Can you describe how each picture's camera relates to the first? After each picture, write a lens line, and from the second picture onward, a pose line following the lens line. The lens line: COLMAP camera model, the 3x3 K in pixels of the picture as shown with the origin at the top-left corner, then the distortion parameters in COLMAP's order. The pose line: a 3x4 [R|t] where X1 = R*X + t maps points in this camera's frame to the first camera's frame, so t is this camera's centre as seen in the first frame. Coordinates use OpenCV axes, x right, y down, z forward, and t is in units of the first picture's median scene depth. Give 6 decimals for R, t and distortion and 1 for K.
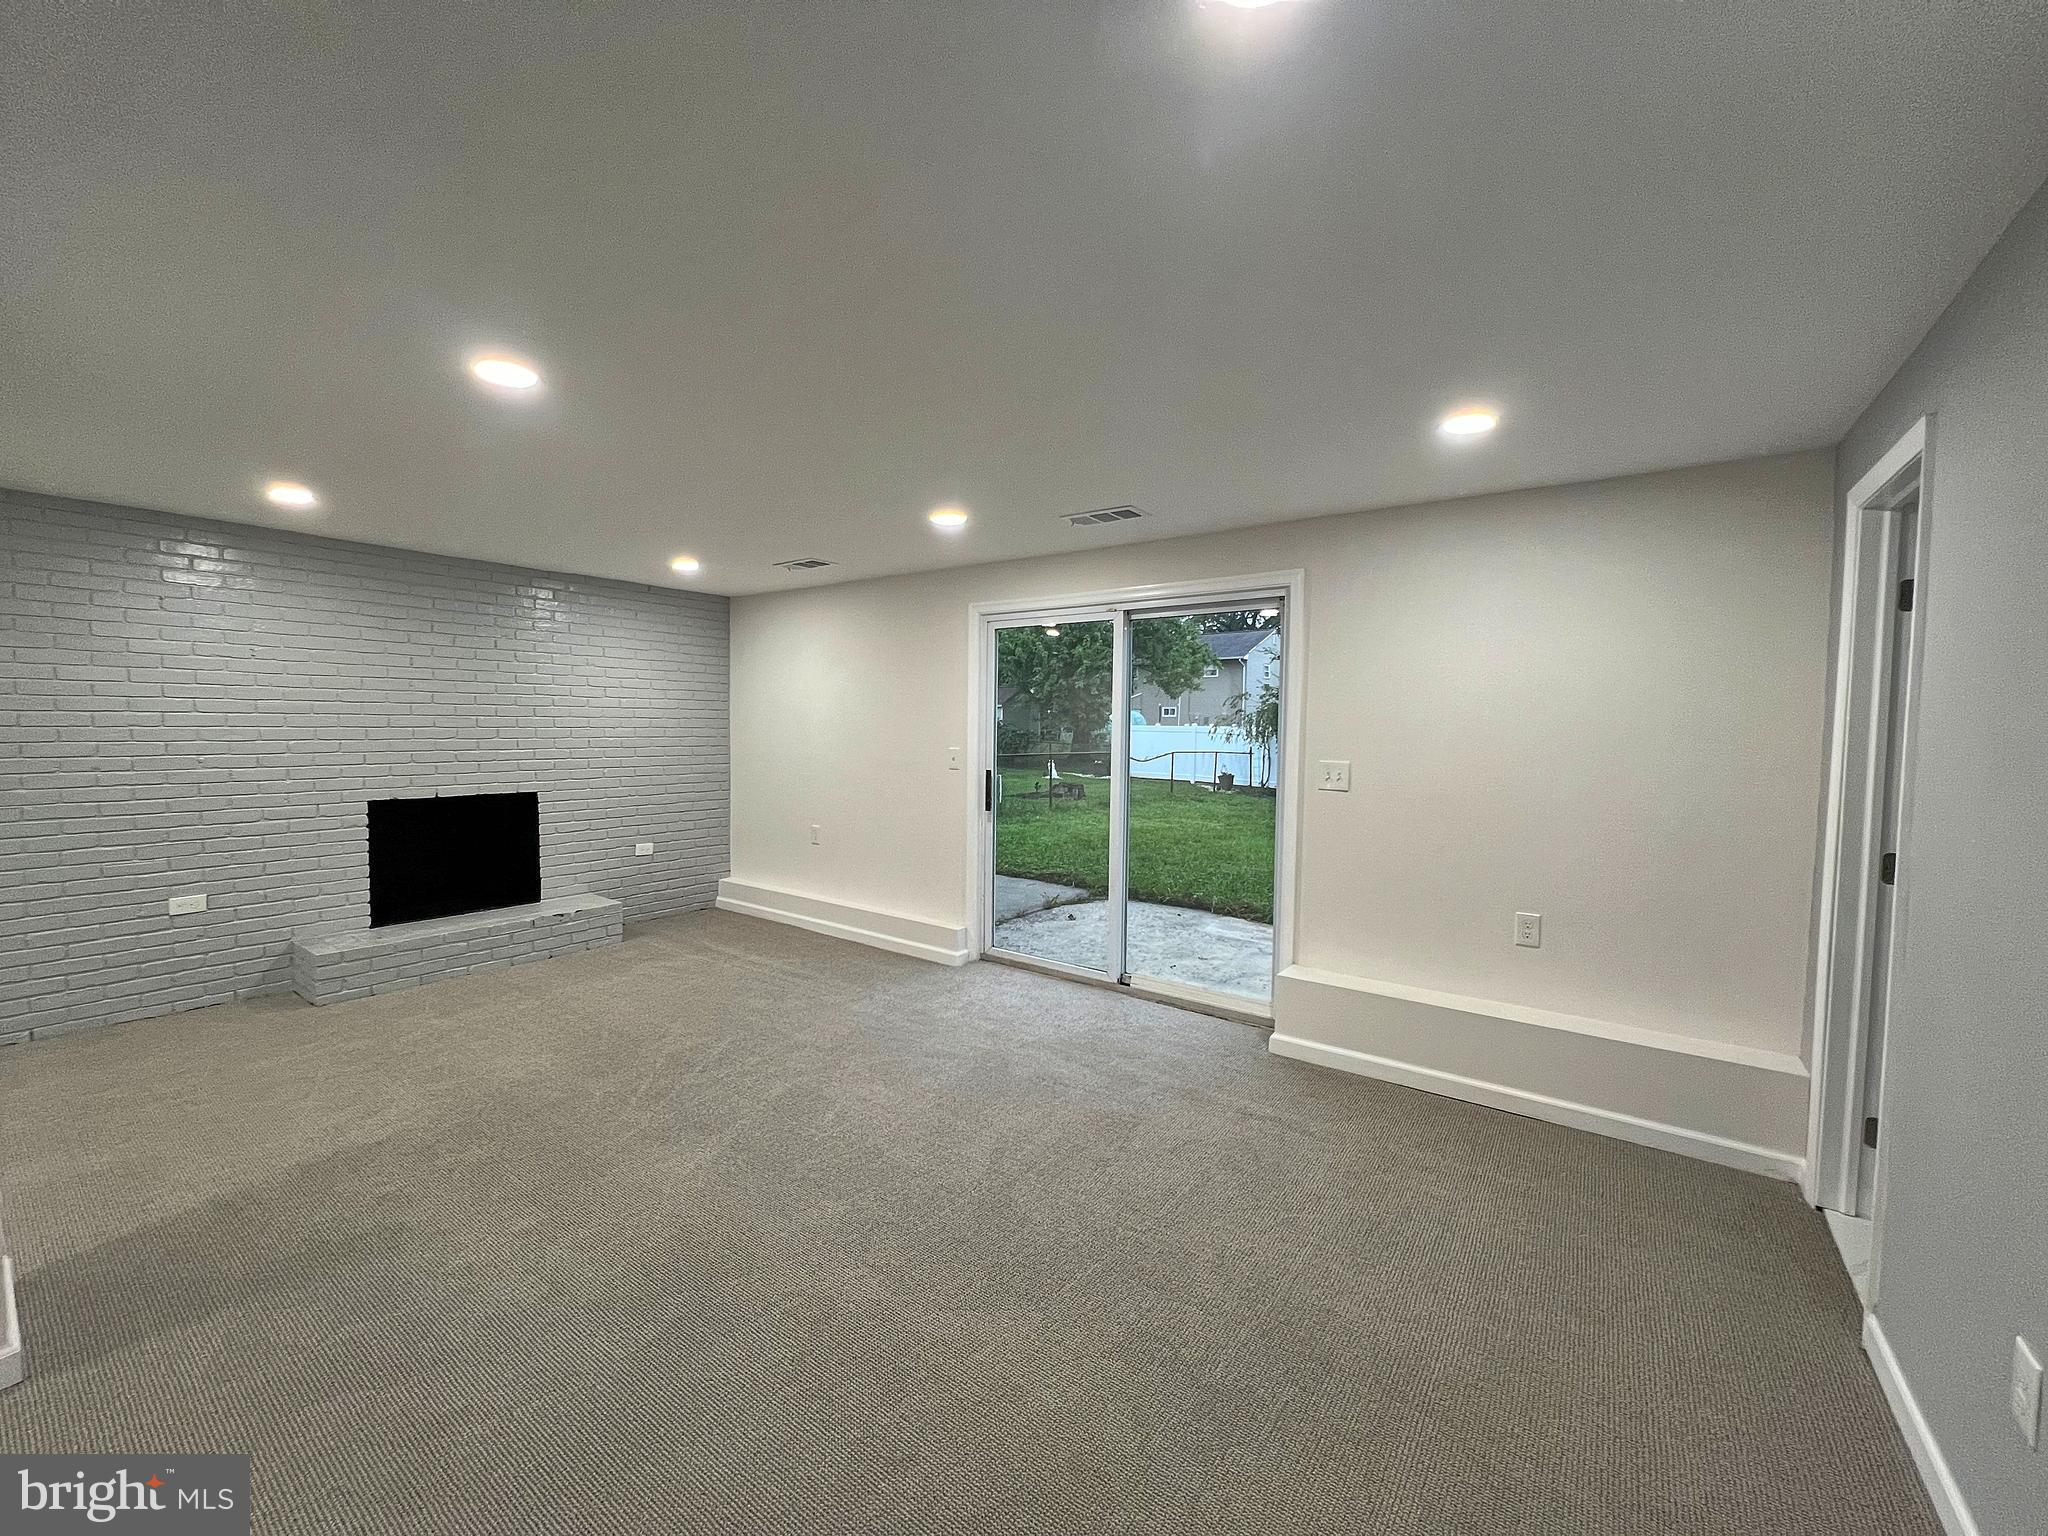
lens RADIAL K [[819.8, 0, 1024.7], [0, 819.8, 766.6], [0, 0, 1]] dist [-0.002016, 0.000010]
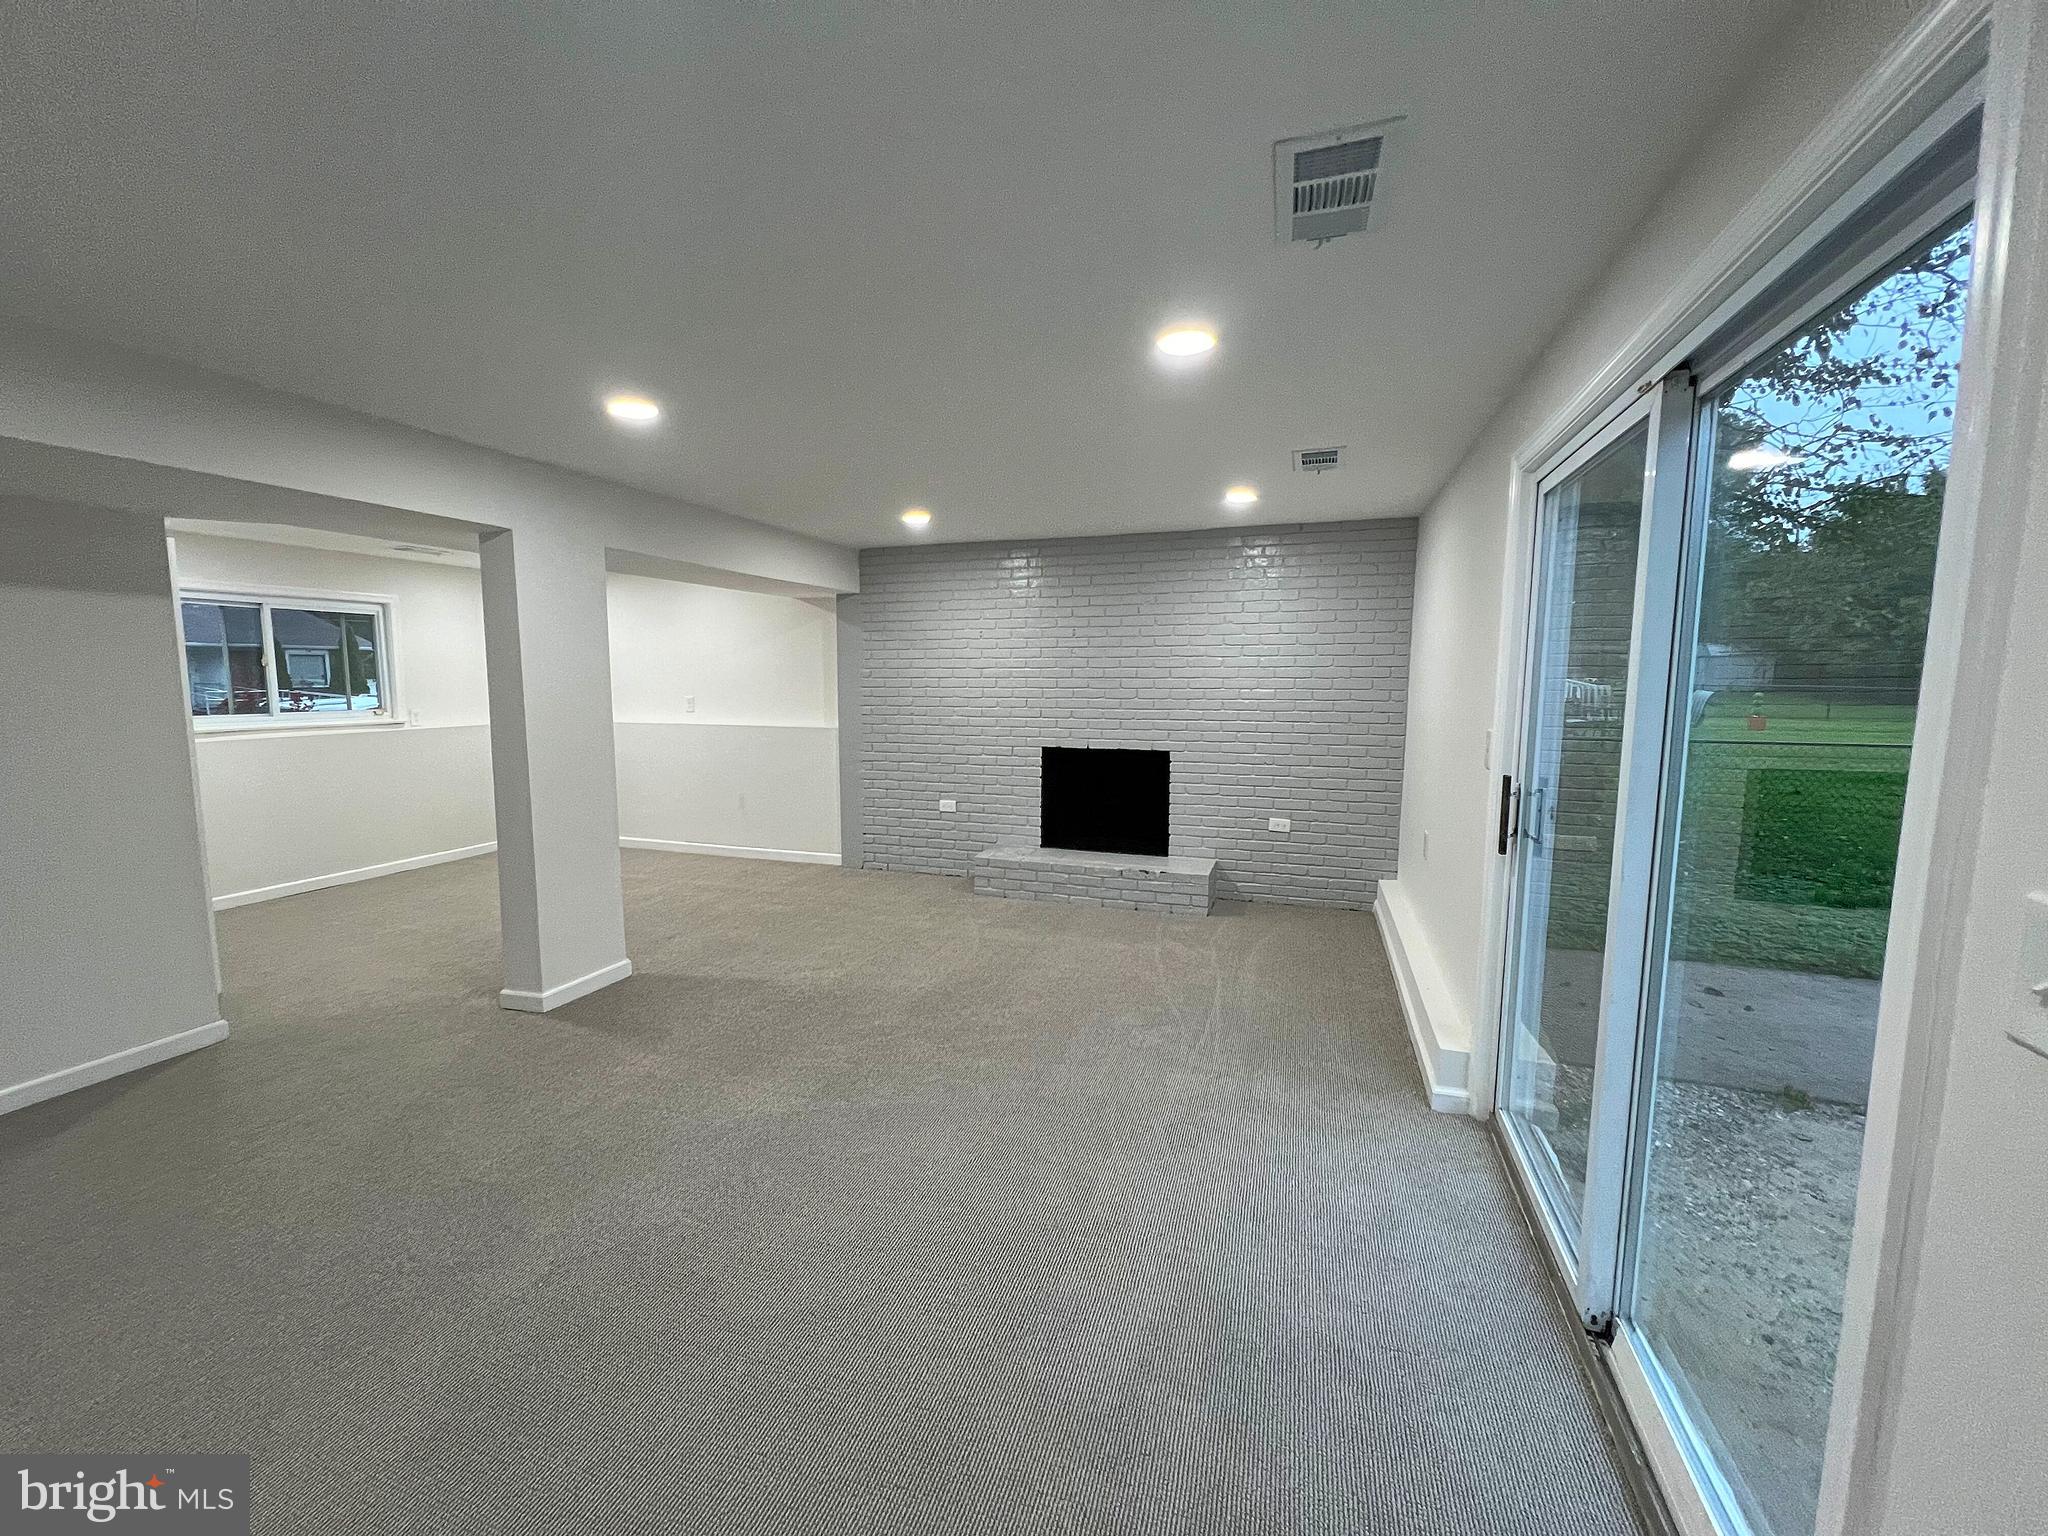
lens RADIAL K [[819.8, 0, 1023.3], [0, 819.8, 766.1], [0, 0, 1]] dist [-0.002016, 0.000010]
pose [[0.287442, 0.093949, -0.953179, 0.352087], [-0.046410, 0.995375, 0.084113, -0.029718], [0.956673, 0.020060, 0.290473, 0.546259]]
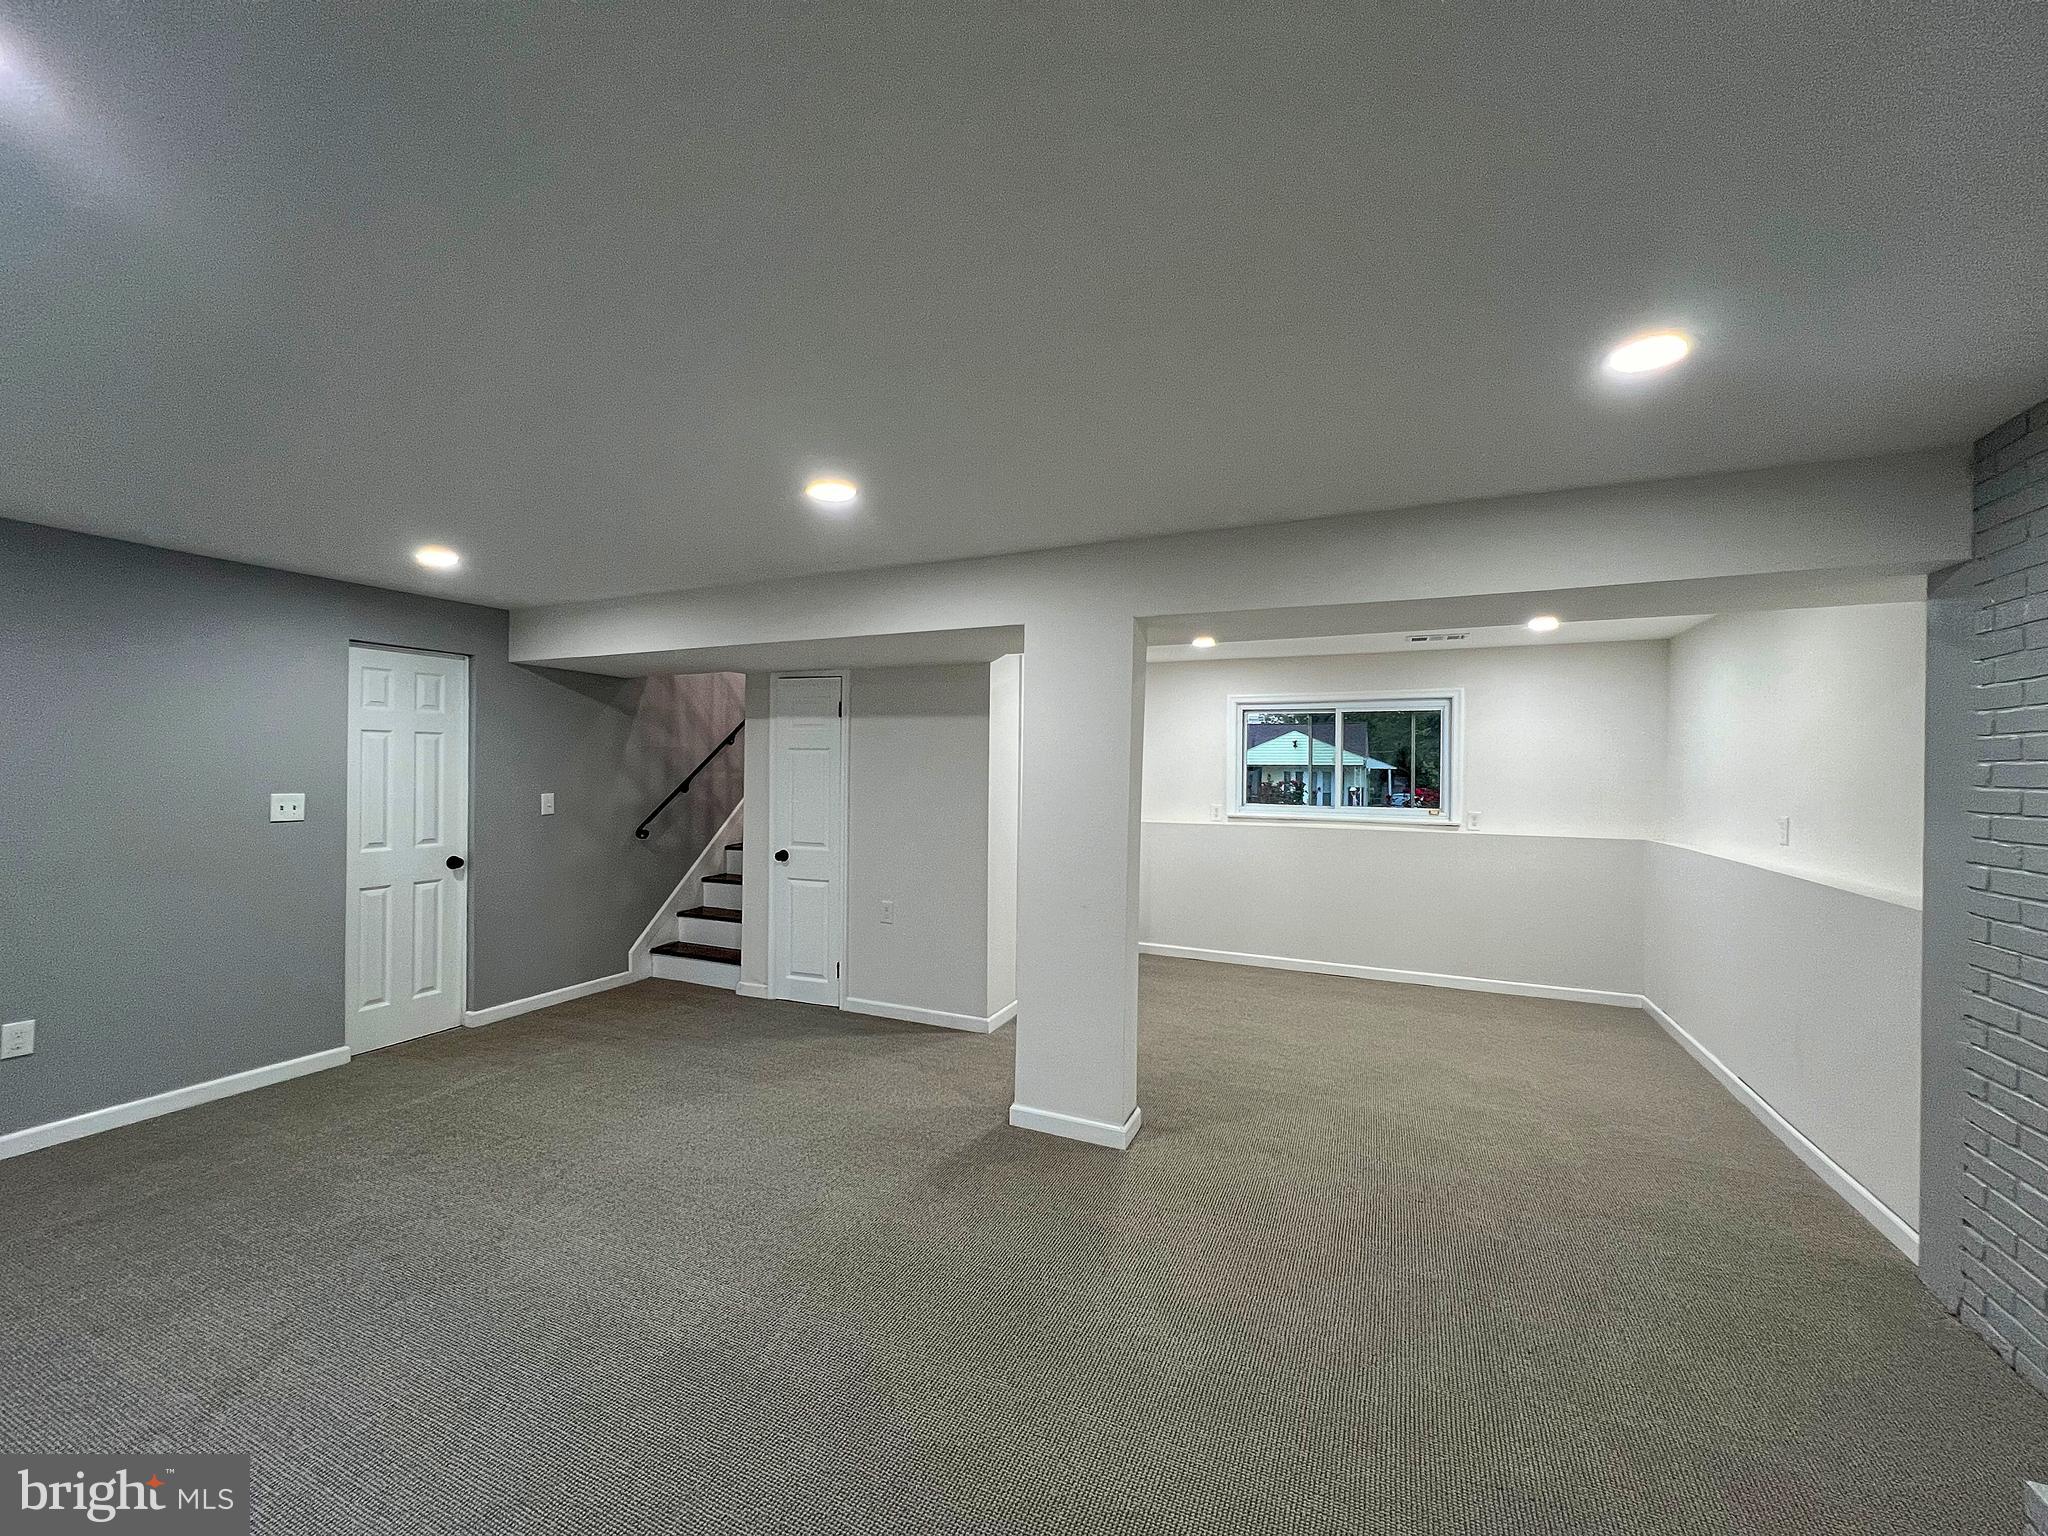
lens RADIAL K [[819.8, 0, 1017.9], [0, 819.8, 769.8], [0, 0, 1]] dist [-0.002016, 0.000010]
pose [[-0.980519, -0.021964, -0.195191, -0.300268], [-0.032185, 0.998263, 0.049344, -0.060858], [0.193769, 0.054665, -0.979523, 1.006473]]
